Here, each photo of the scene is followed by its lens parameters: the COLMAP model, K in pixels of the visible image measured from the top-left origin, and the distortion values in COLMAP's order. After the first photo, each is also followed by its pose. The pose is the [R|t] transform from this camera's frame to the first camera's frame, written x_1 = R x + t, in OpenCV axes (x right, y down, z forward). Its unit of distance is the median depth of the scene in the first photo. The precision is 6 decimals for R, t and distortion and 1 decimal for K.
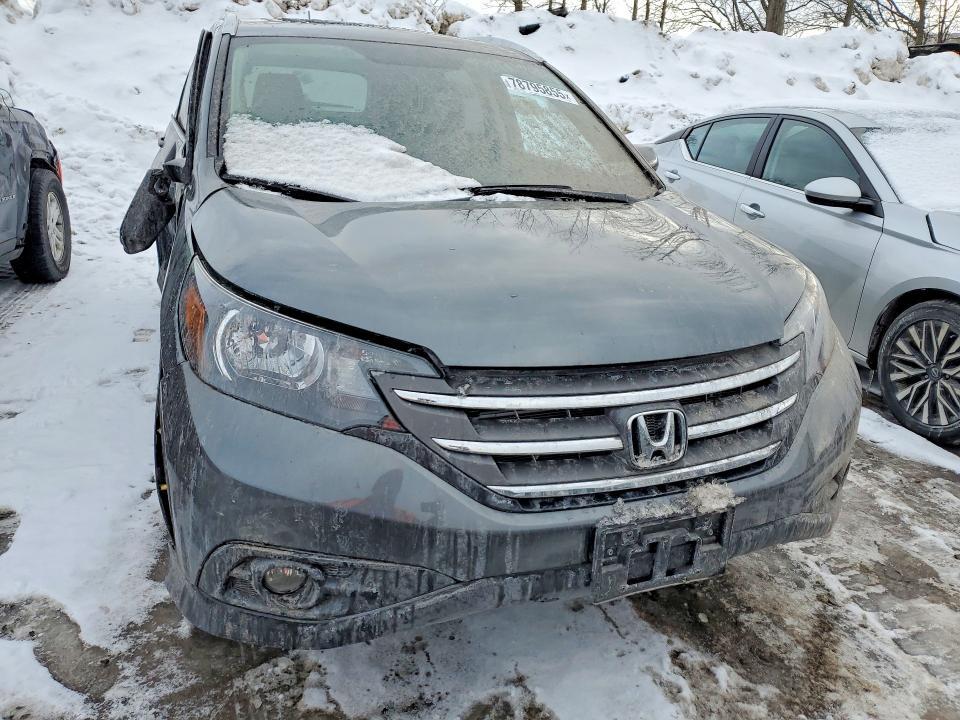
lens RADIAL K [[745.6, 0, 480.0], [0, 745.6, 360.0], [0, 0, 1]] dist [0.021460, 0.010004]
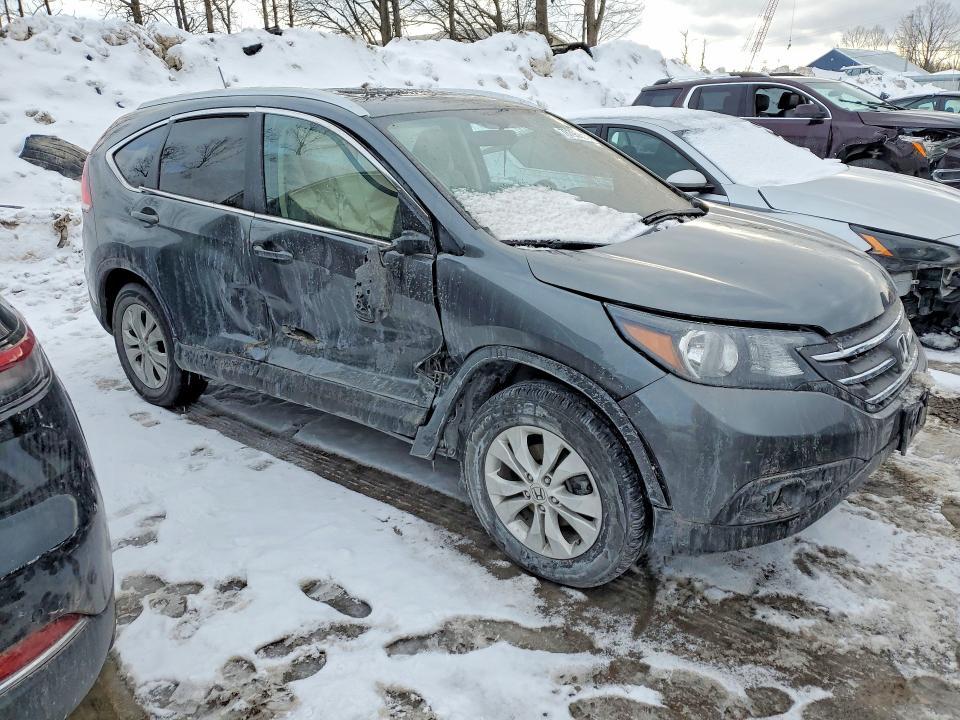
lens RADIAL K [[745.6, 0, 480.0], [0, 745.6, 360.0], [0, 0, 1]] dist [0.021460, 0.010004]
pose [[0.877967, -0.227572, 0.421170, -0.189704], [0.224655, 0.972753, 0.057296, -0.027158], [-0.422734, 0.044314, 0.905170, -0.018563]]
